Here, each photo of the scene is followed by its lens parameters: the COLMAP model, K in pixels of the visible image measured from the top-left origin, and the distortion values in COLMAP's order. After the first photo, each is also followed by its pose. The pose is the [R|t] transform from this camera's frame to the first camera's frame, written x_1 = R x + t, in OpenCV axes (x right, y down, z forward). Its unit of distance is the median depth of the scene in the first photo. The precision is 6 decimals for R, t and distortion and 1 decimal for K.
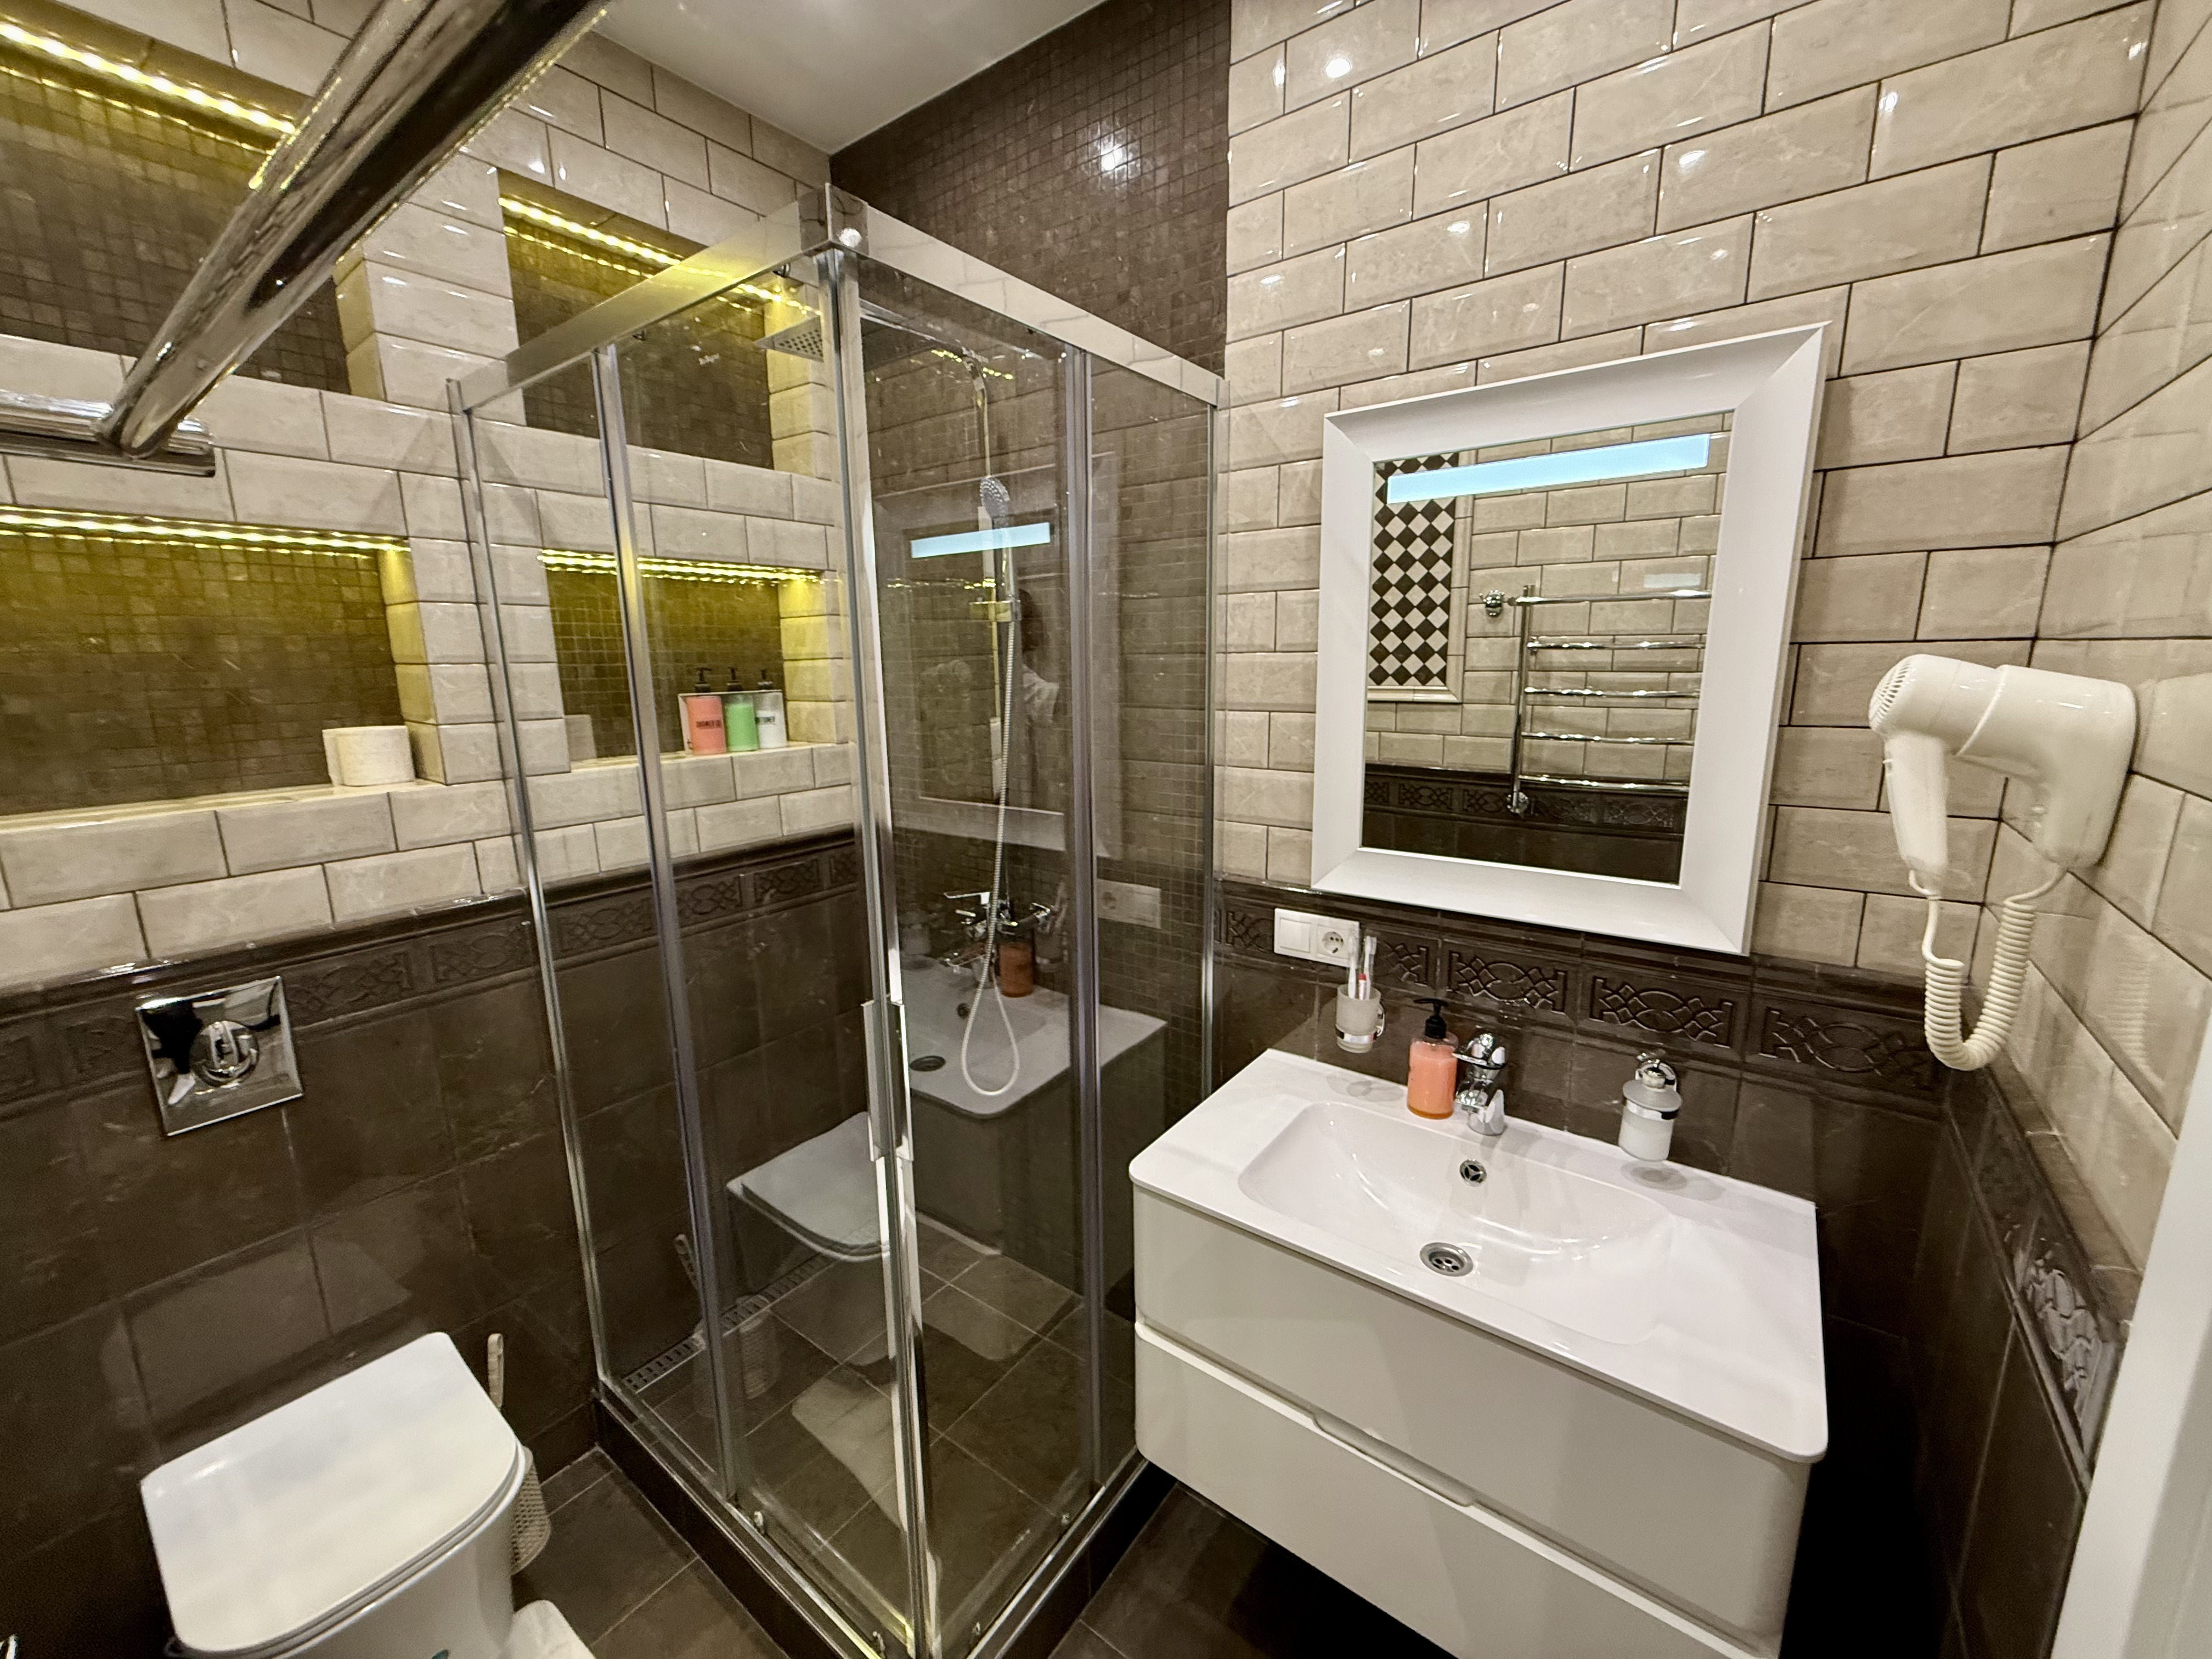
lens RADIAL K [[878.8, 0, 1099.5], [0, 878.8, 824.7], [0, 0, 1]] dist [-0.000703, 0.000400]
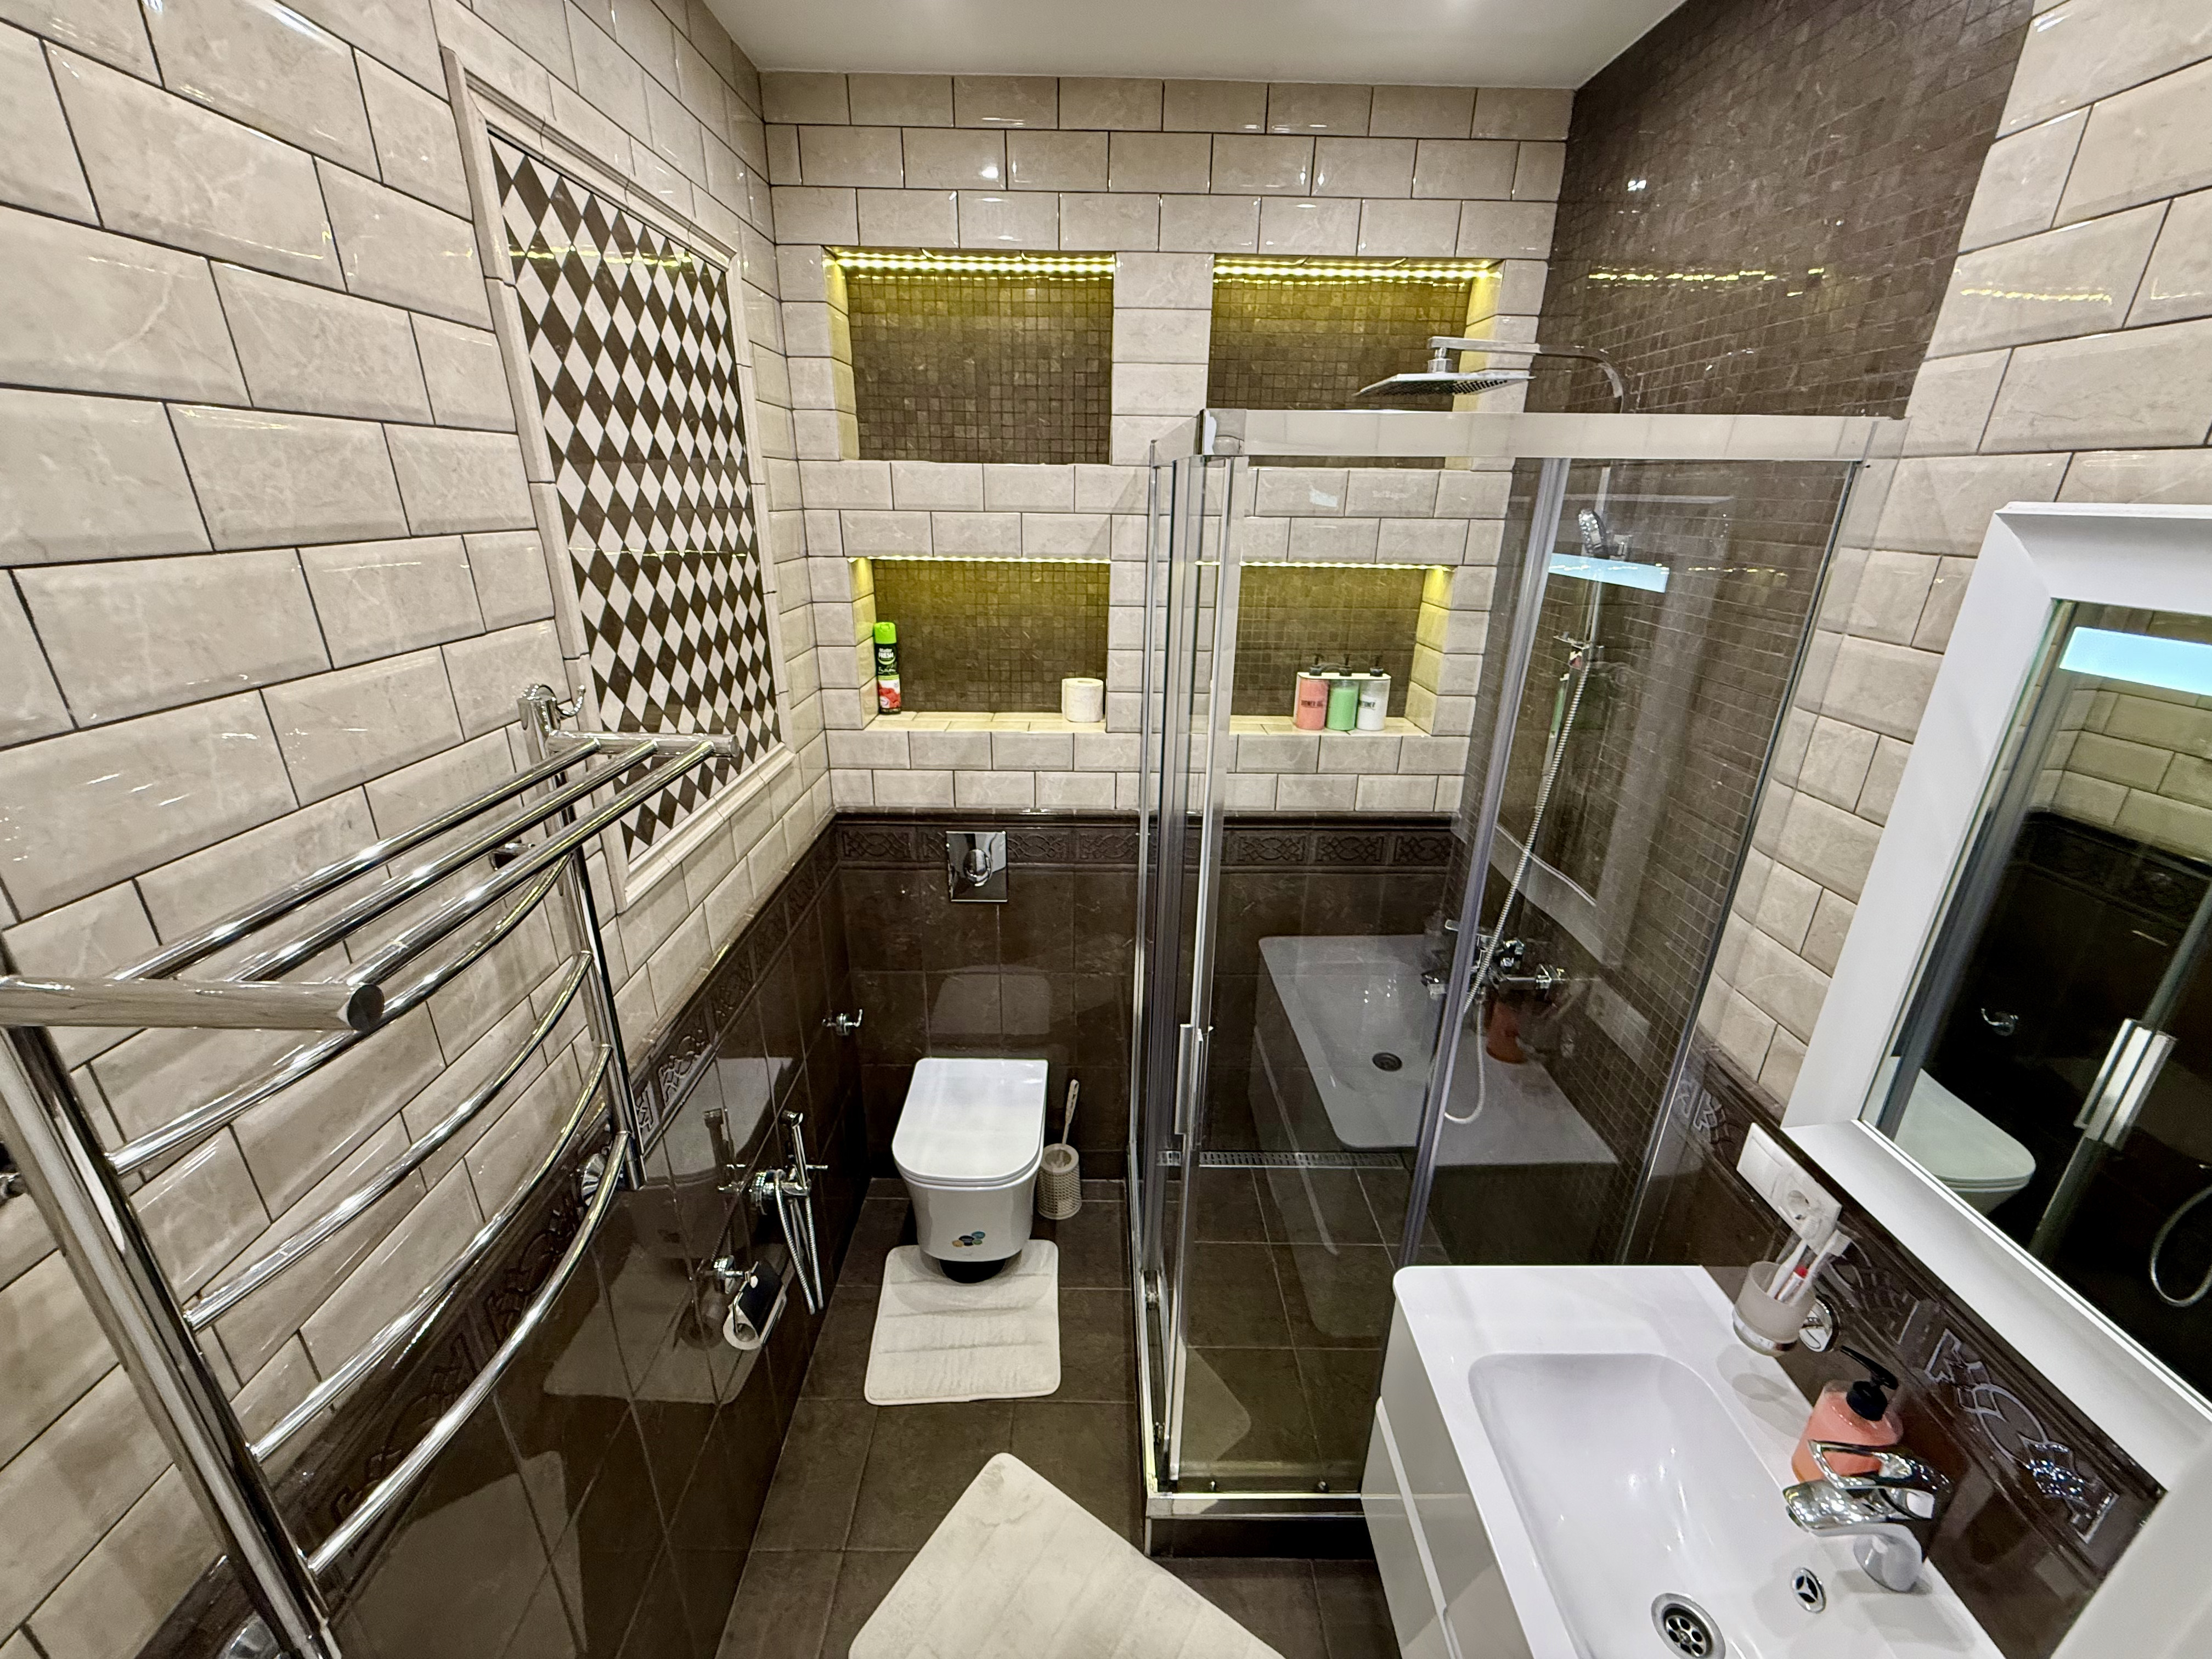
lens RADIAL K [[878.8, 0, 1098.9], [0, 878.8, 827.0], [0, 0, 1]] dist [-0.000703, 0.000400]
pose [[0.605706, 0.307407, -0.733908, 0.359687], [-0.174437, 0.951220, 0.254465, -0.263922], [0.776332, -0.026110, 0.629783, 0.075380]]
